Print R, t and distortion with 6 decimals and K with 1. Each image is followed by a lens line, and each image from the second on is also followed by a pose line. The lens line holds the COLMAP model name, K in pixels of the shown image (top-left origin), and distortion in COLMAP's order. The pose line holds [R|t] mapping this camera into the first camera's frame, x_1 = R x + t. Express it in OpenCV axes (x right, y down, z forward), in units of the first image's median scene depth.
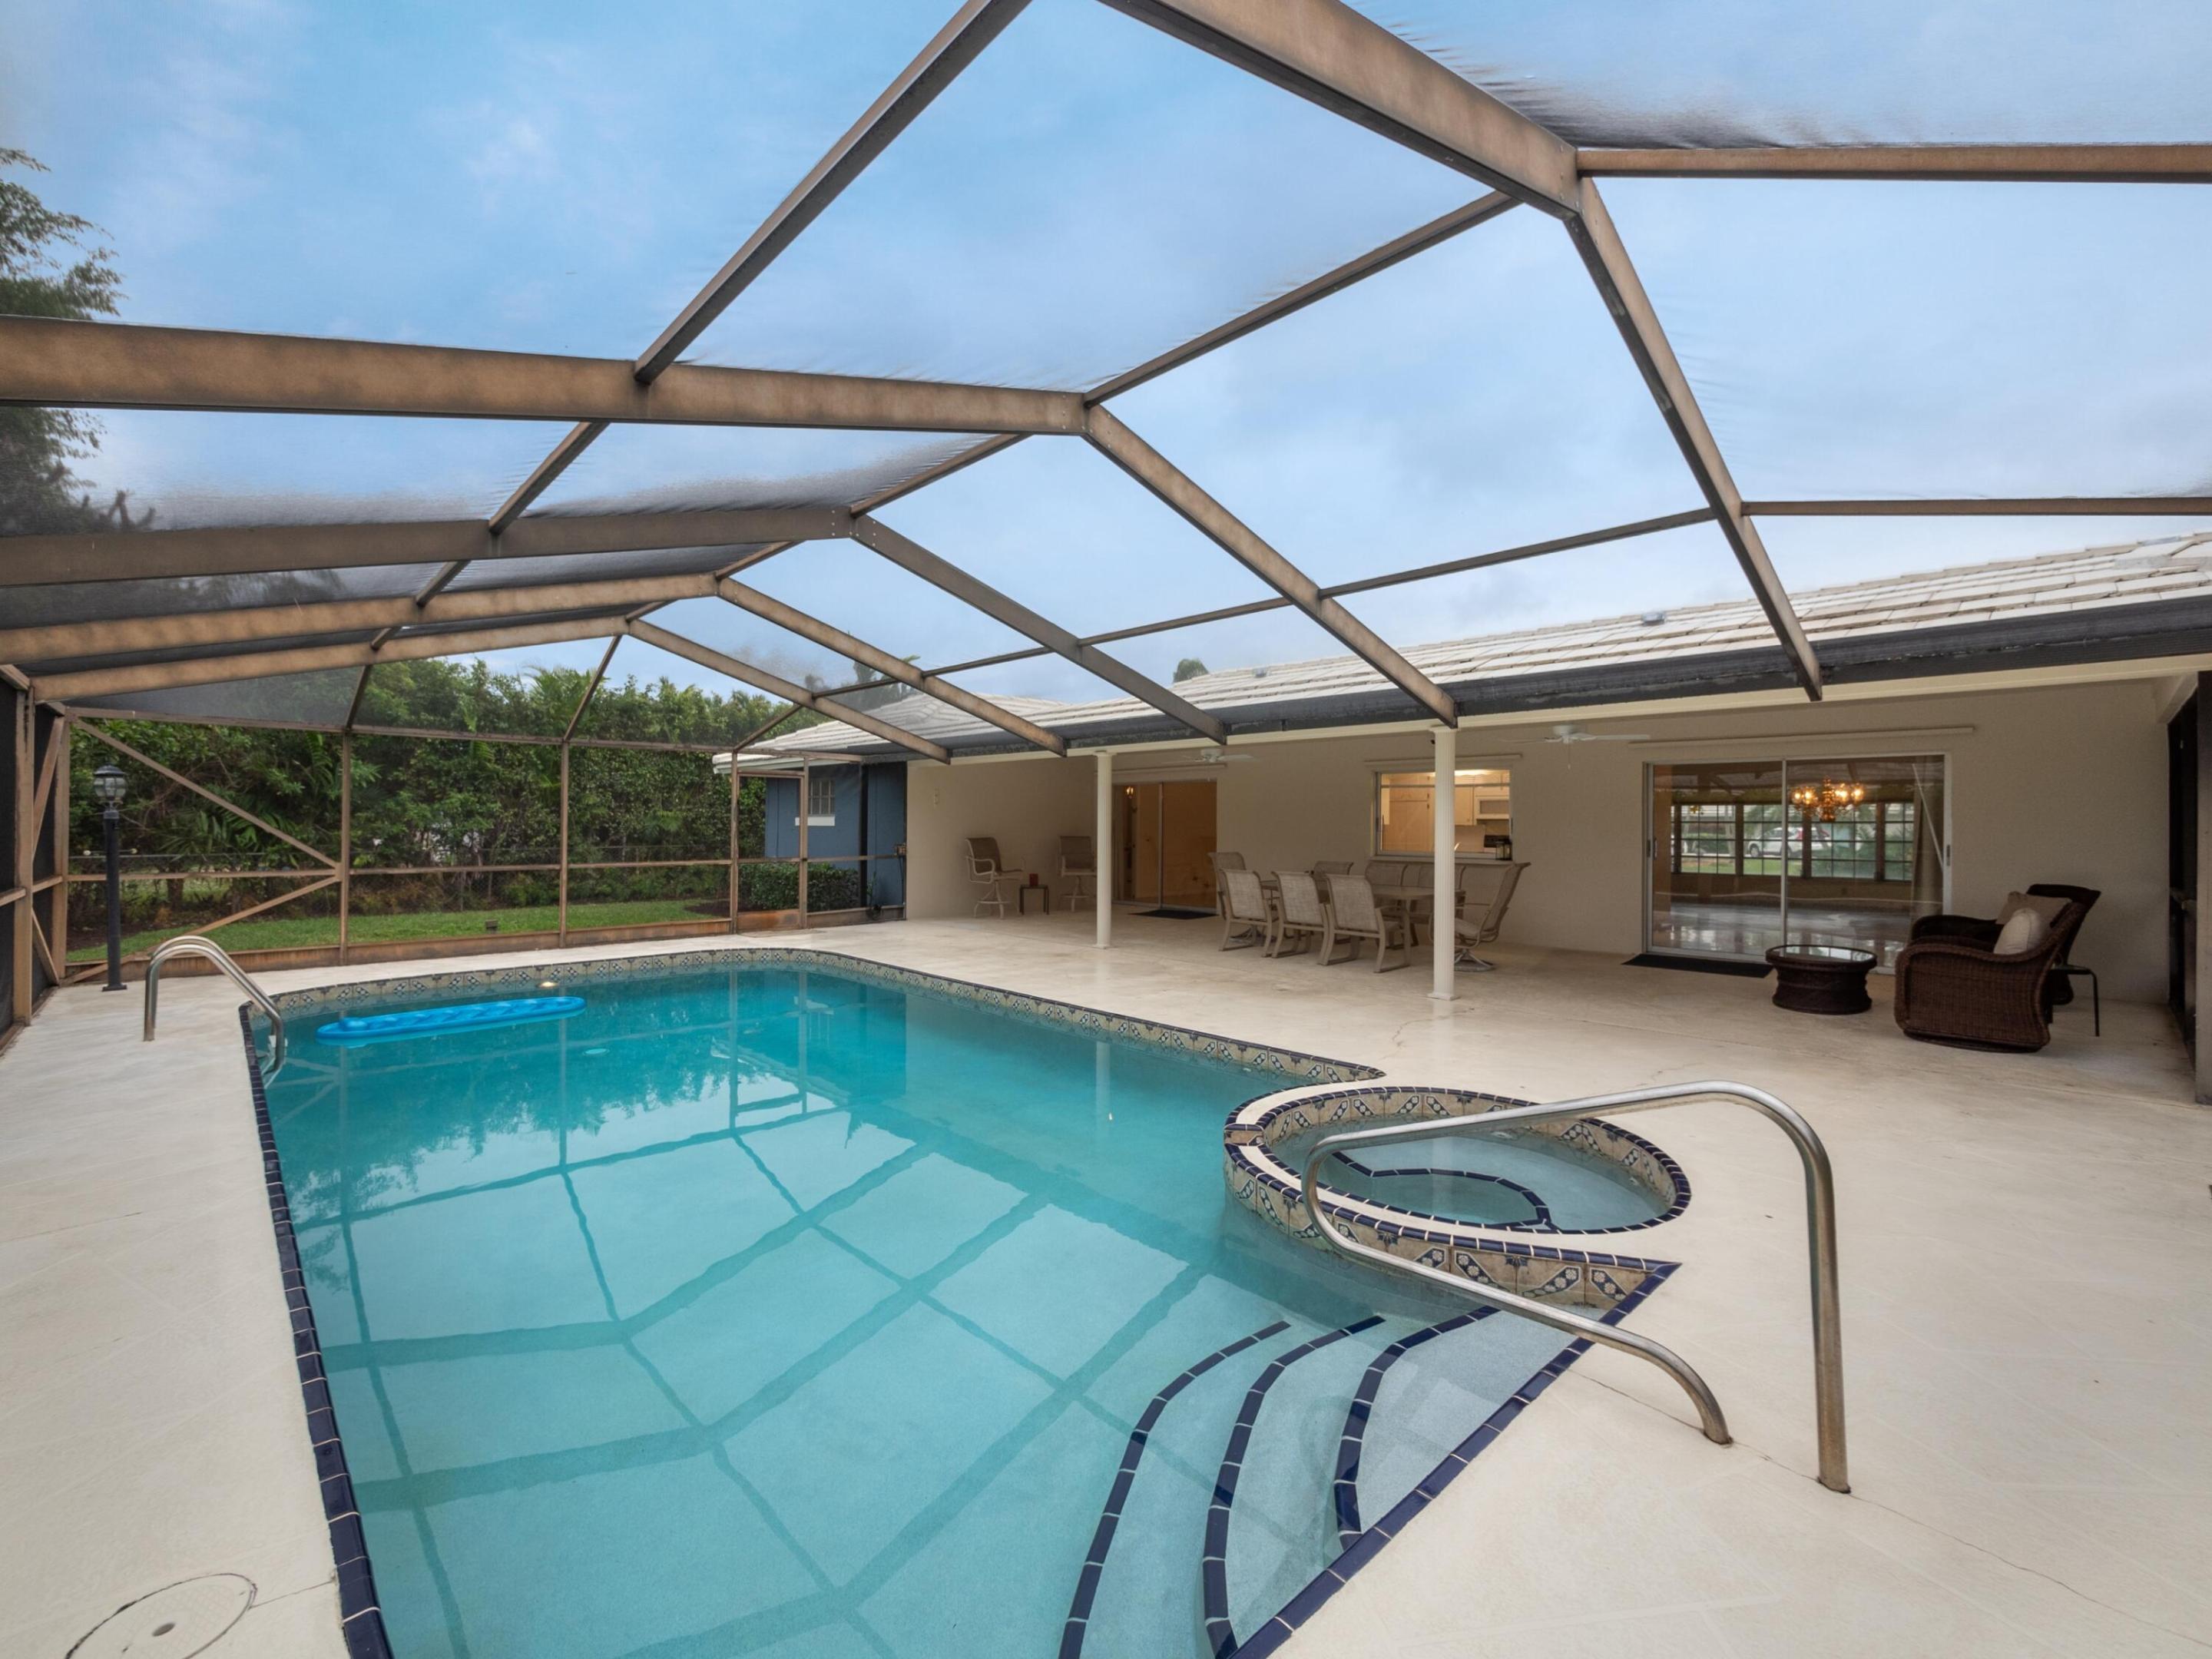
lens RADIAL K [[939.8, 0, 1101.2], [0, 939.8, 829.6], [0, 0, 1]] dist [-0.002557, -0.000352]
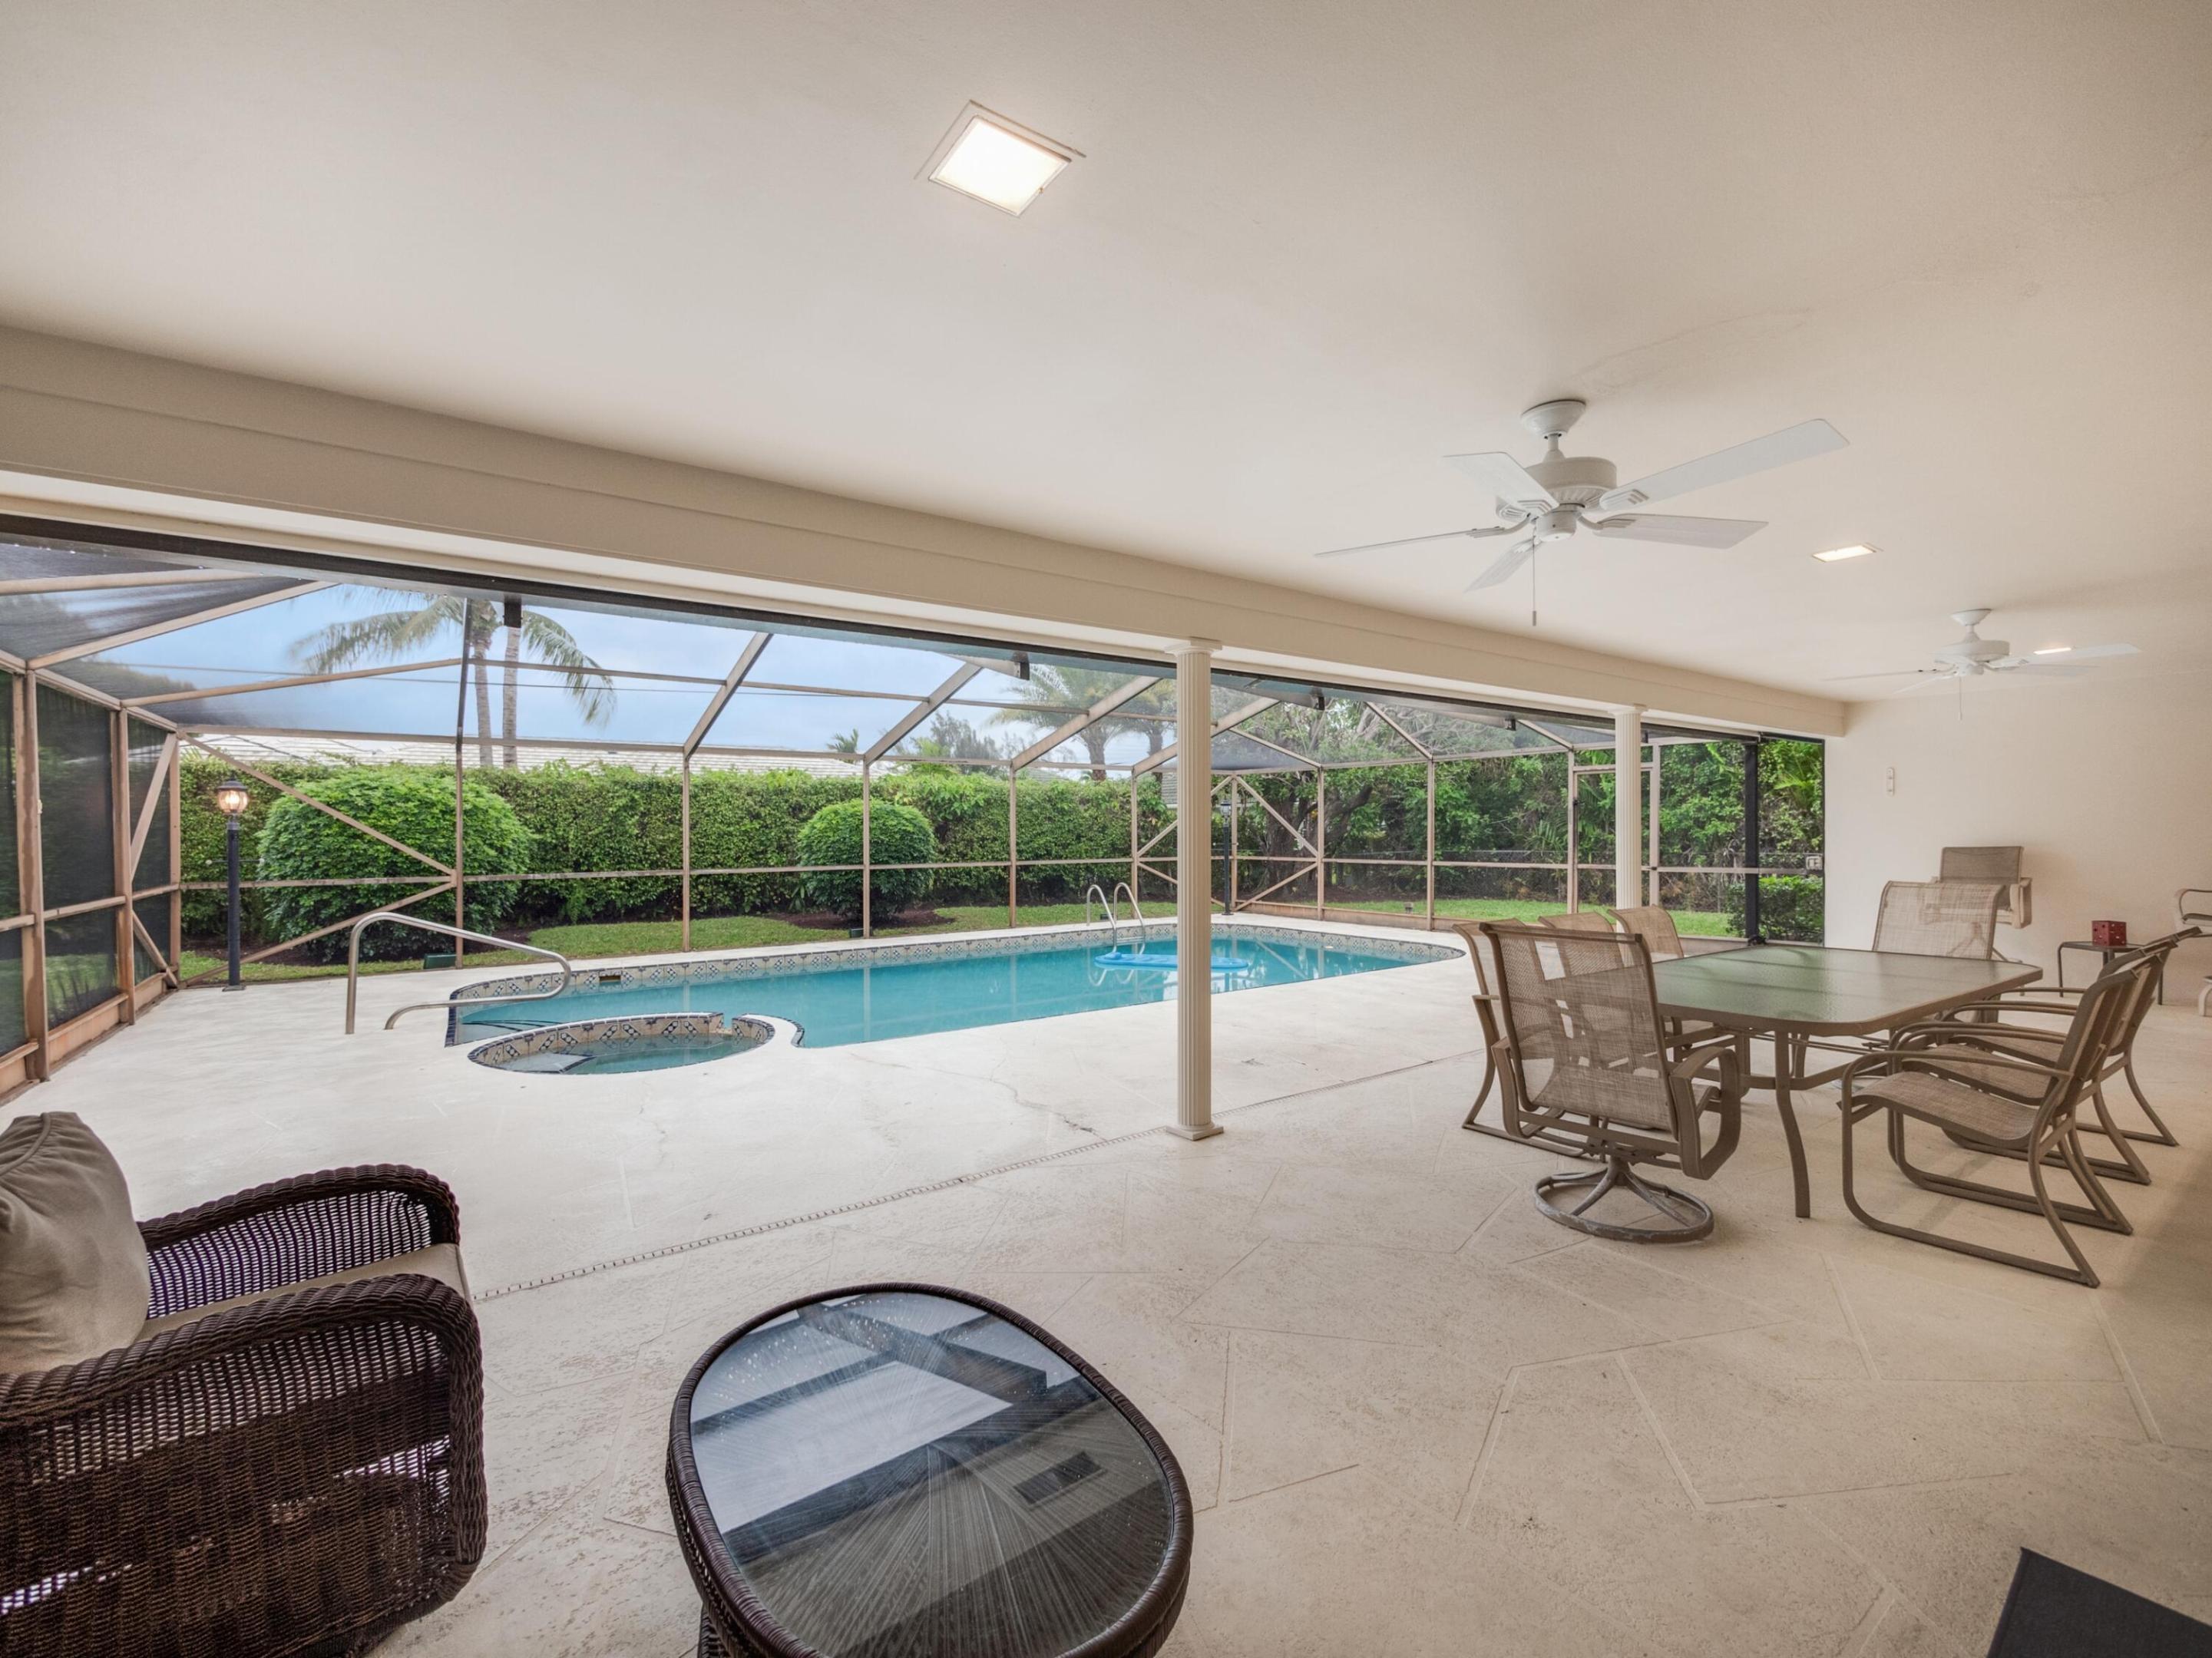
lens RADIAL K [[936.8, 0, 1099.3], [0, 936.8, 835.0], [0, 0, 1]] dist [0.000225, 0.000064]
pose [[-0.140233, 0.001717, -0.990117, 0.449820], [-0.000956, 0.999998, 0.001869, 0.000973], [0.990118, 0.001208, -0.140231, 0.500885]]
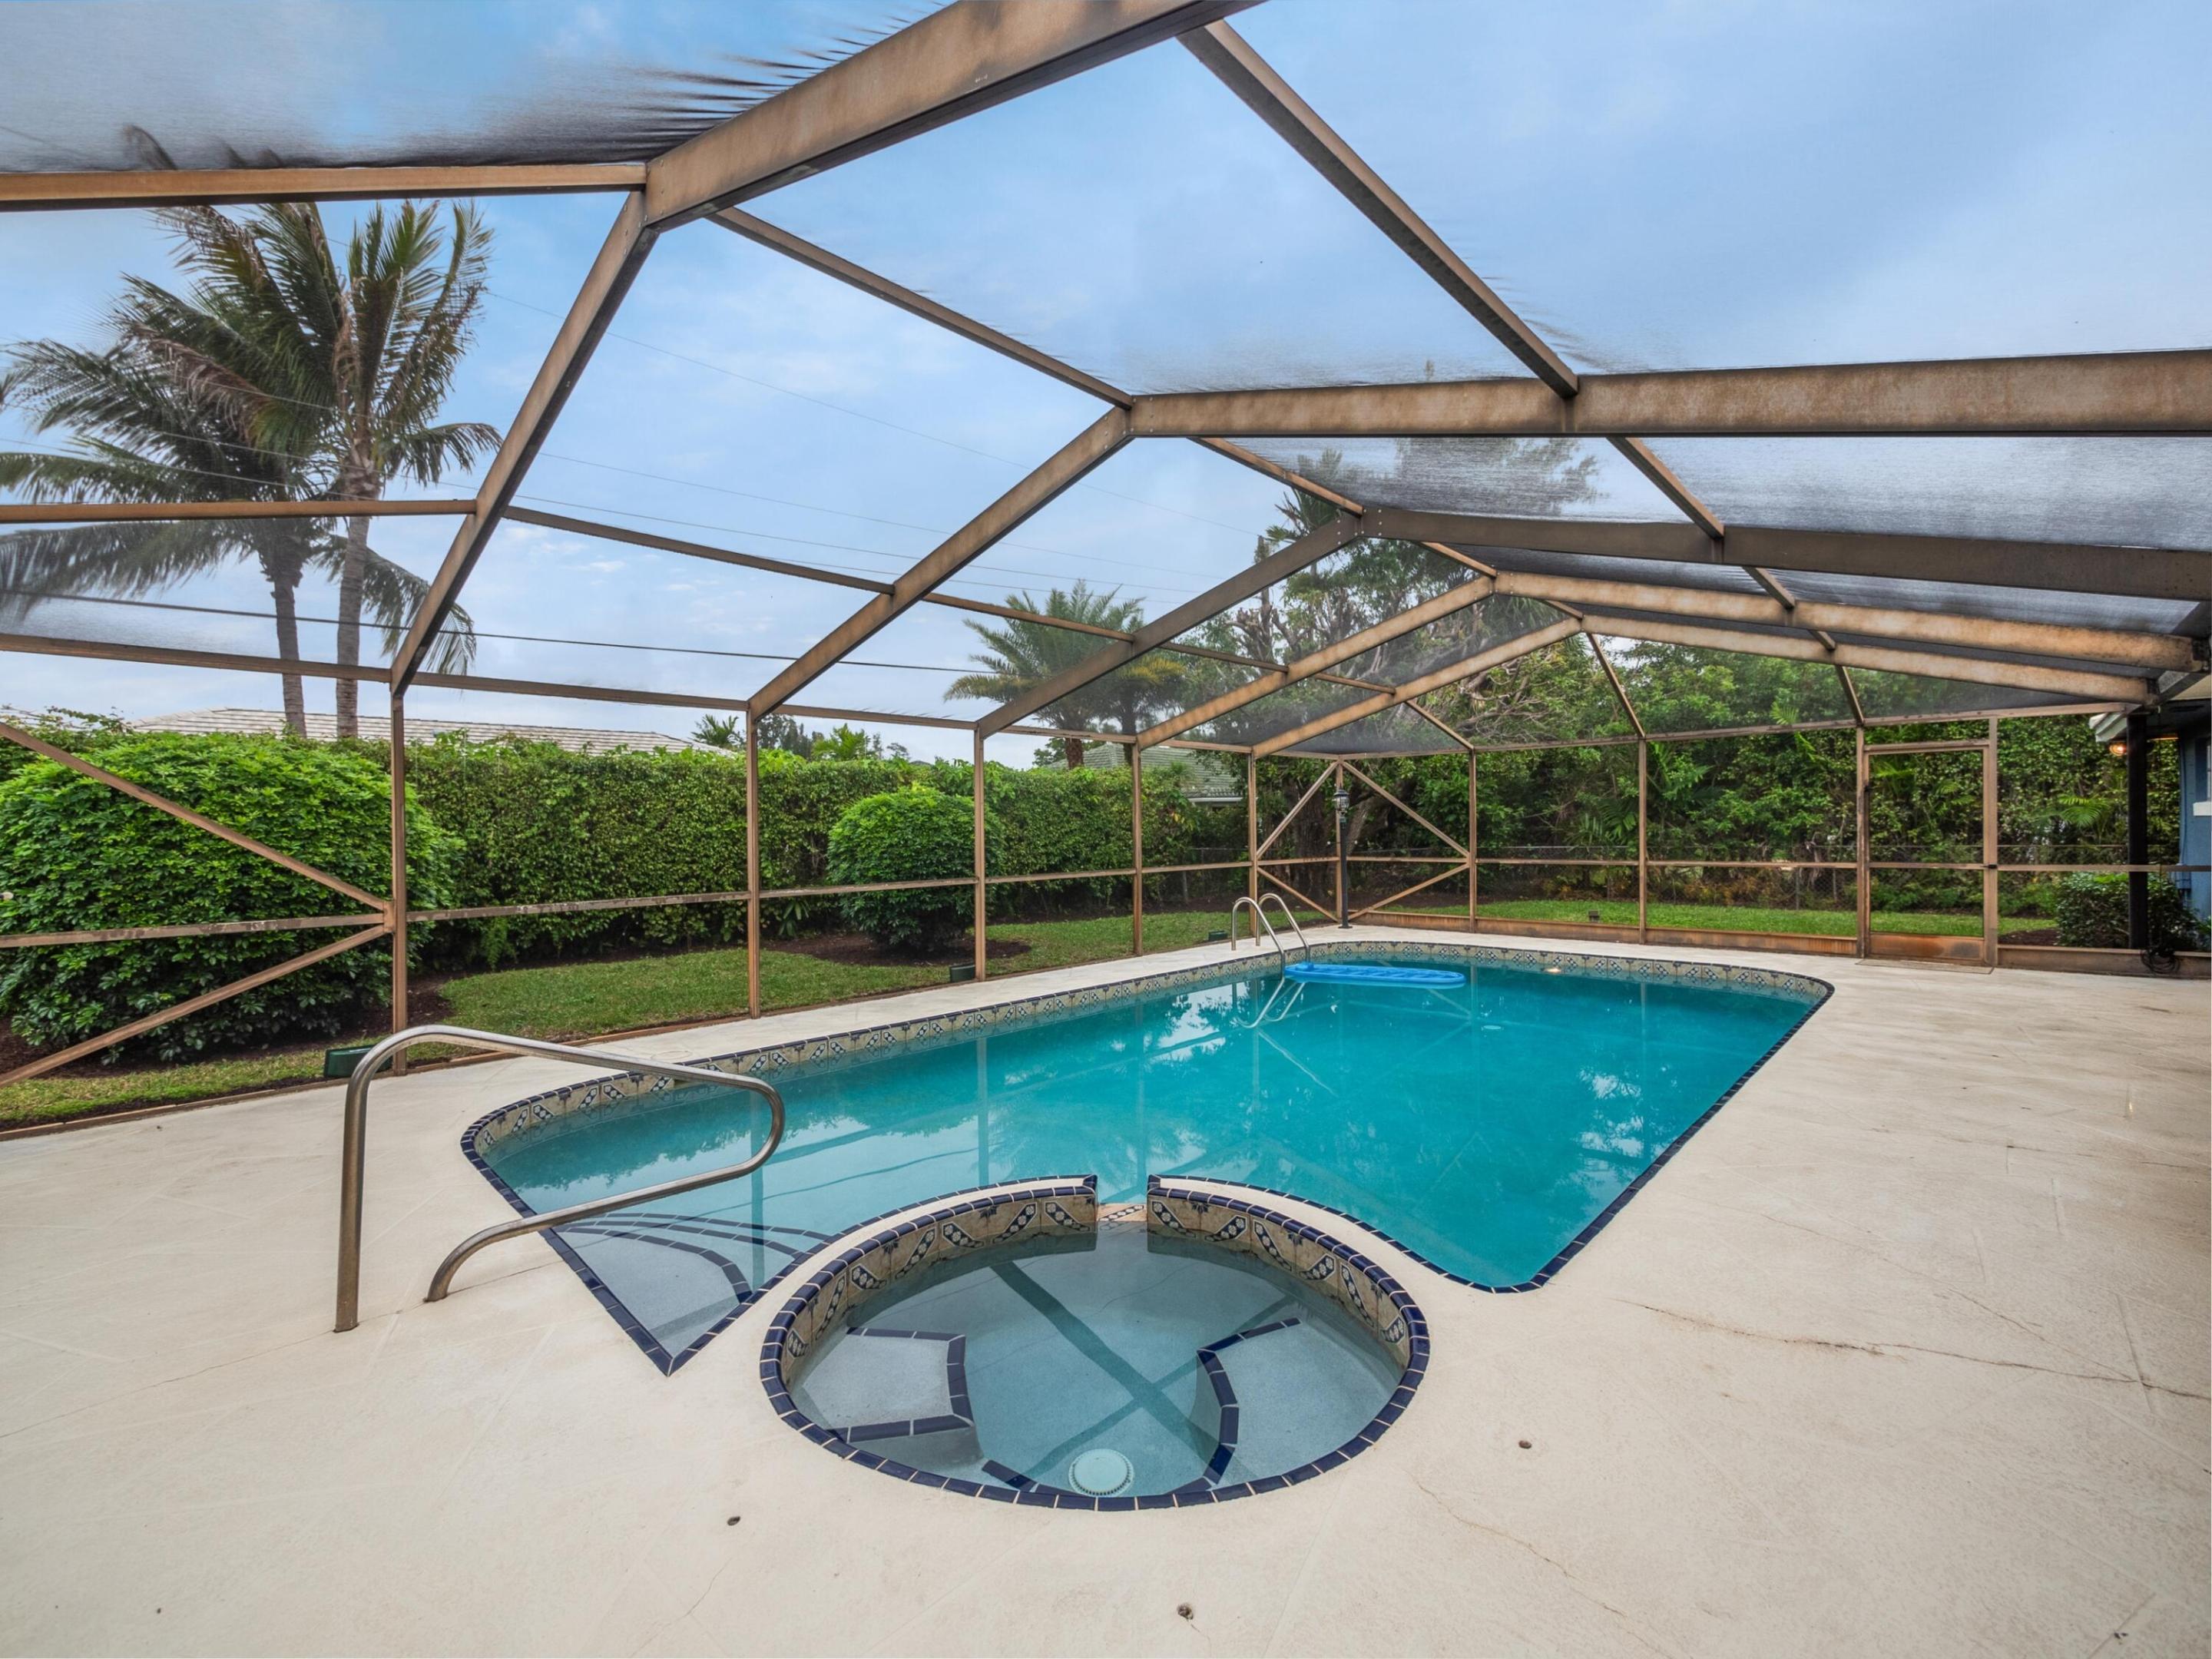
lens RADIAL K [[939.8, 0, 1101.2], [0, 939.8, 829.6], [0, 0, 1]] dist [-0.002557, -0.000352]
pose [[0.046561, -0.002809, -0.998912, 0.268151], [0.007689, 0.999967, -0.002454, 0.001196], [0.998886, -0.007566, 0.046581, 0.250483]]
